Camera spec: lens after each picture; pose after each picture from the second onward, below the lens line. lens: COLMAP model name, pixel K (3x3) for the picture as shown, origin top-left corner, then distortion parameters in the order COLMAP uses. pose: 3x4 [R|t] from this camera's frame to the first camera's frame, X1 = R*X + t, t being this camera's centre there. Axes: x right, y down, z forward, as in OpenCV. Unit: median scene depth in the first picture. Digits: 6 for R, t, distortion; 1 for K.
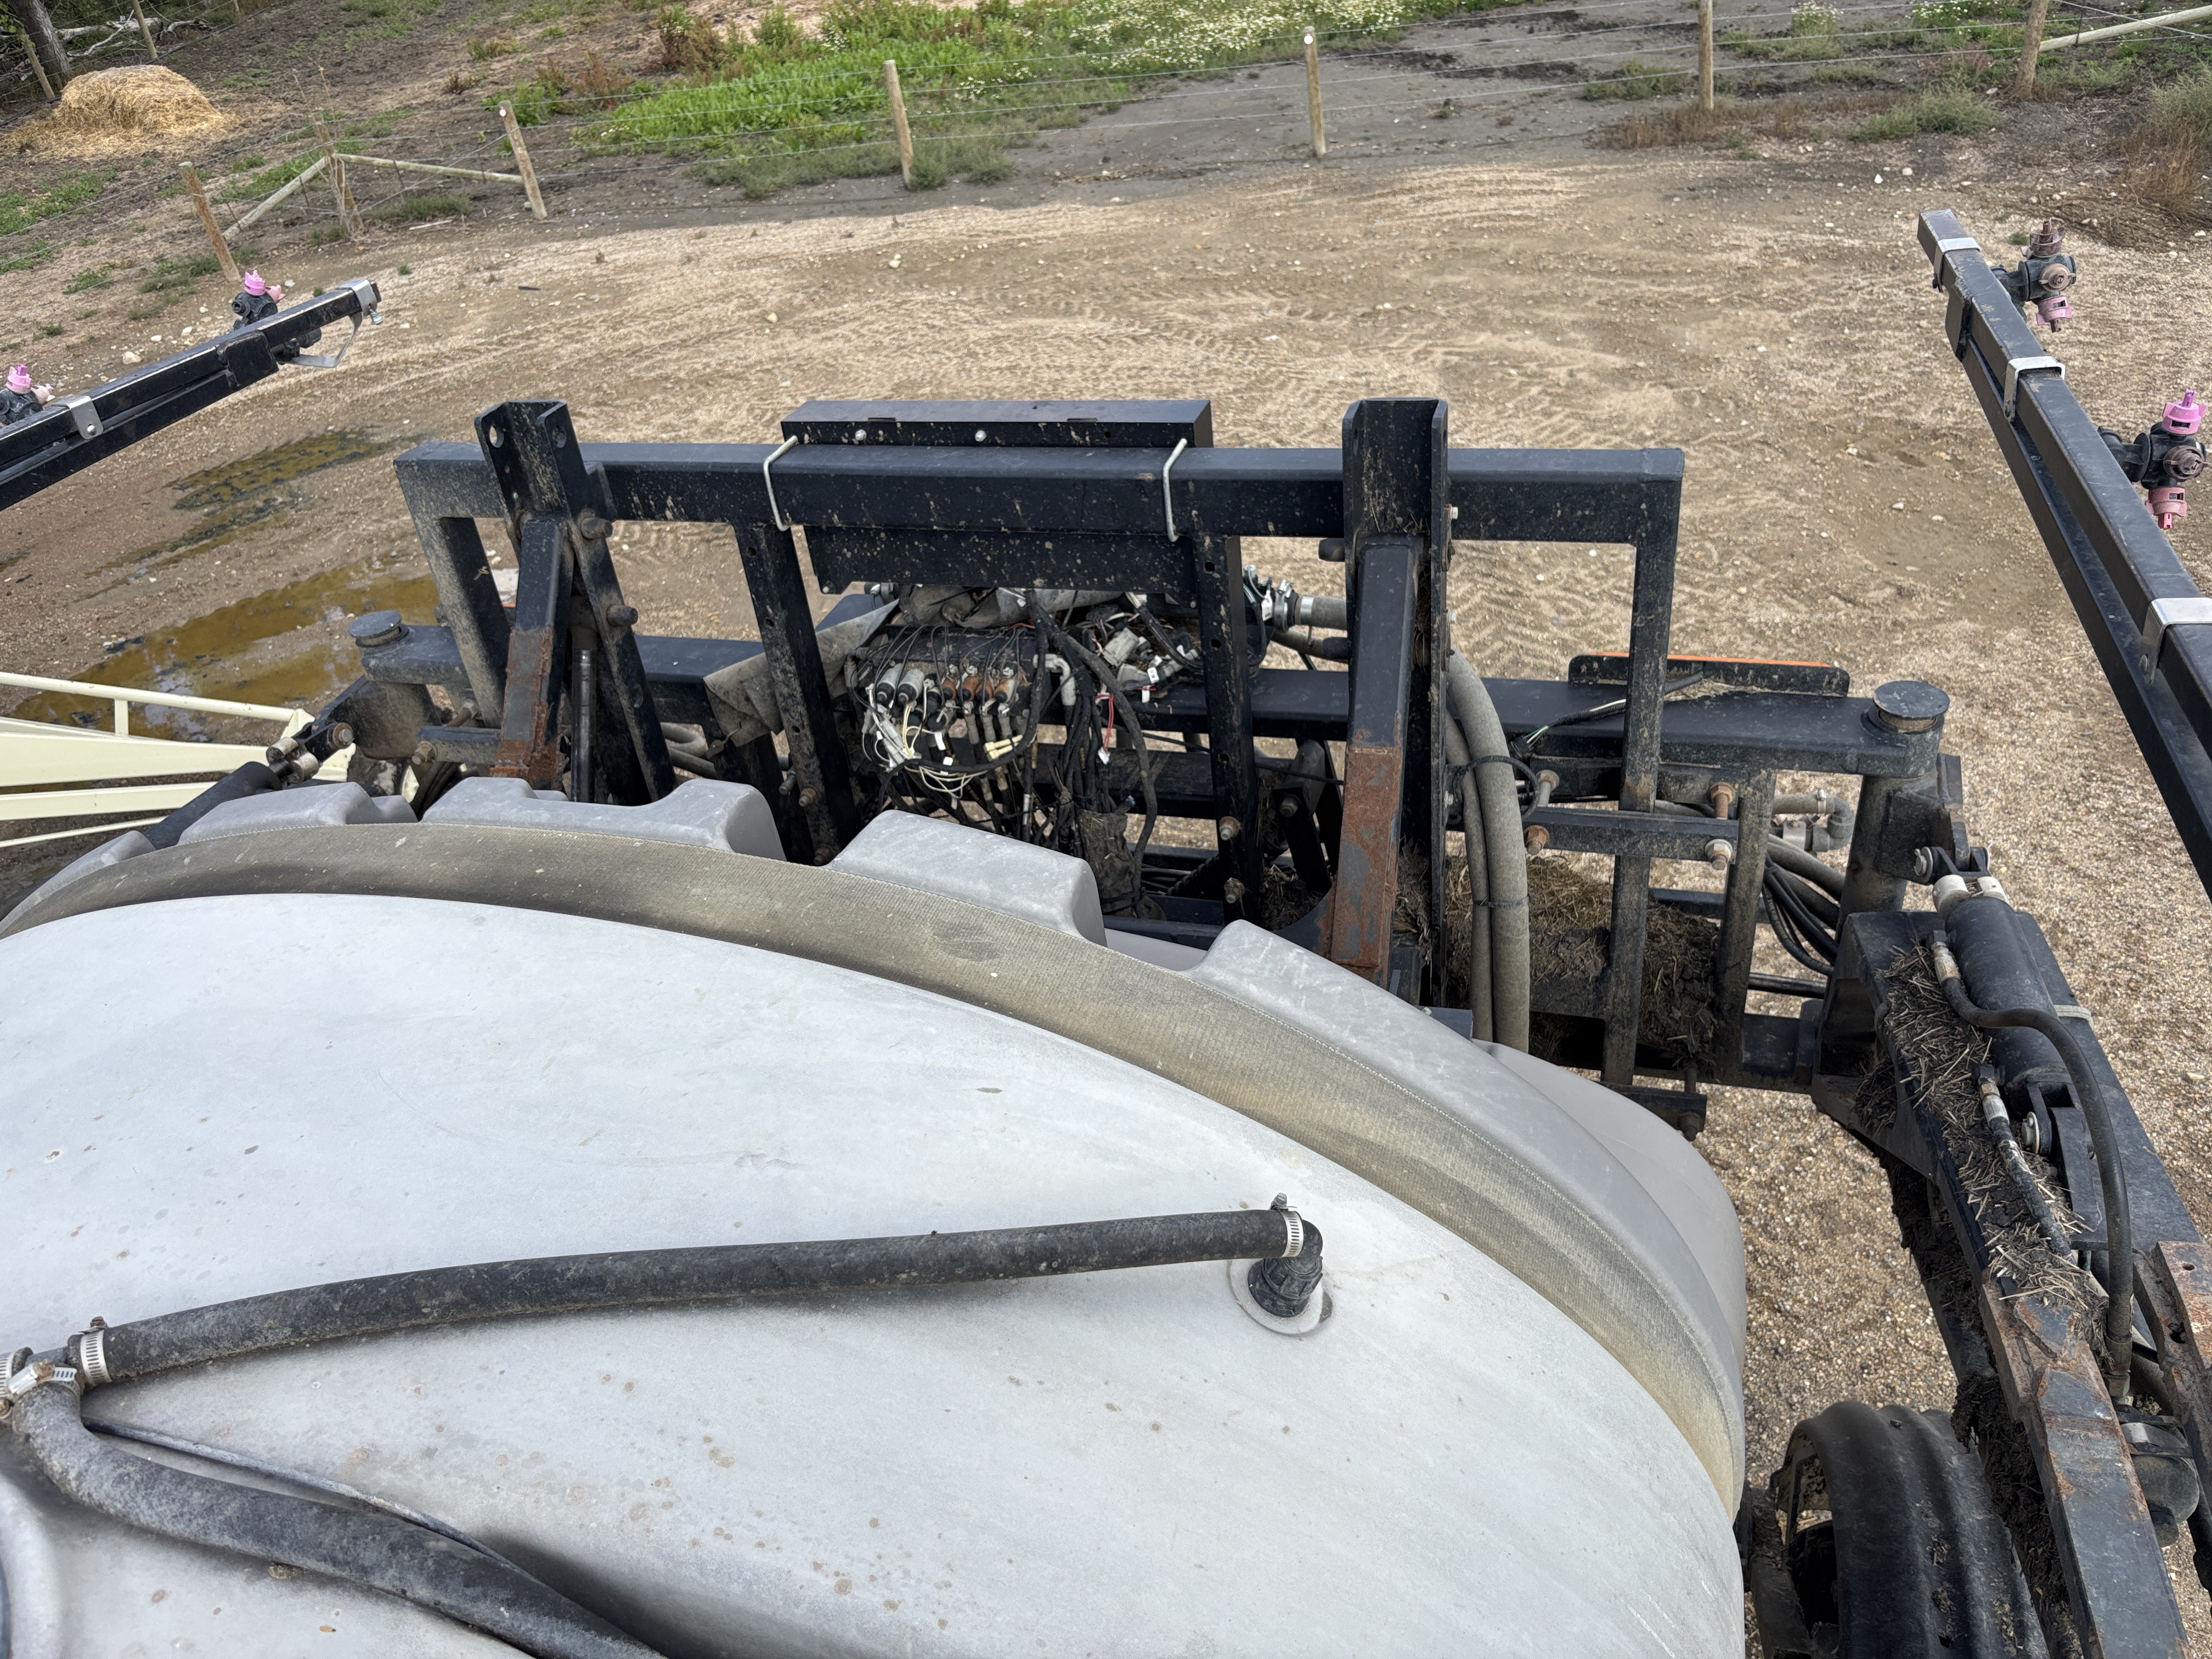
lens RADIAL K [[1706.0, 0, 1106.0], [0, 1706.0, 829.5], [0, 0, 1]] dist [-0.001278, -0.011291]
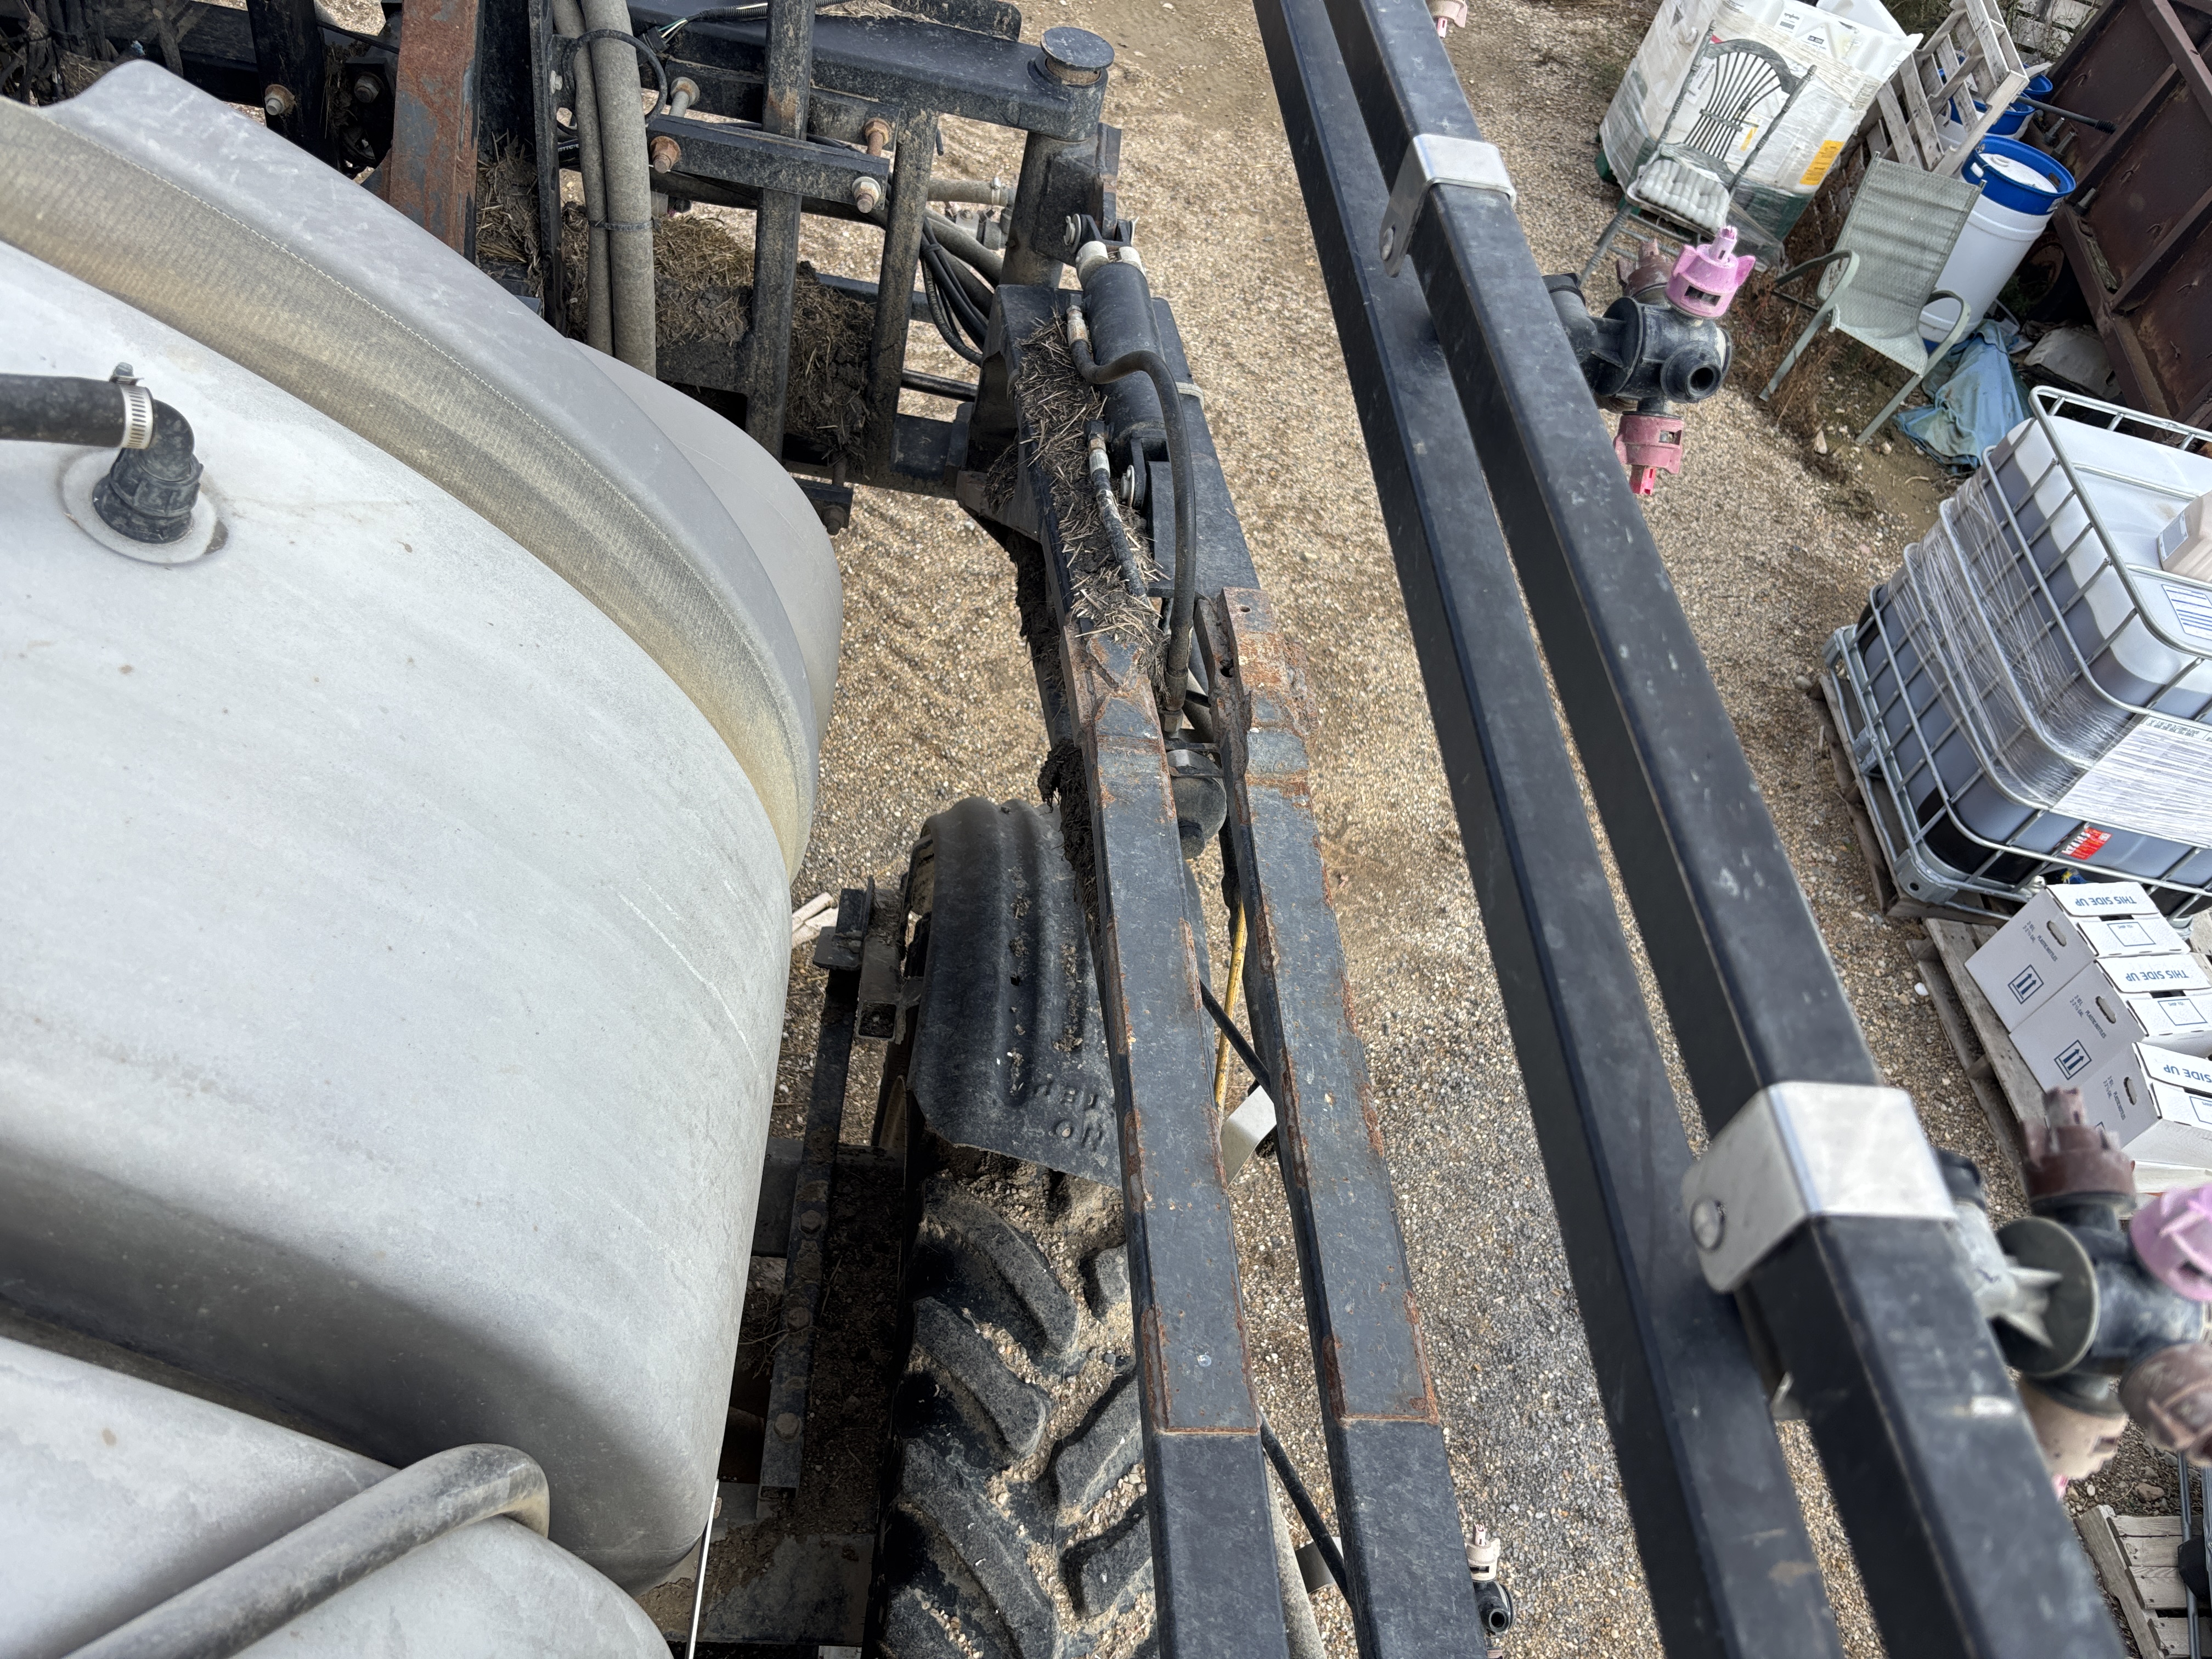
lens RADIAL K [[1673.7, 0, 1136.2], [0, 1673.7, 857.4], [0, 0, 1]] dist [0.029476, -0.046343]
pose [[0.898264, -0.030180, 0.438419, 0.092480], [-0.101874, 0.956162, 0.274548, 0.095573], [-0.427486, -0.291280, 0.855811, 0.081703]]
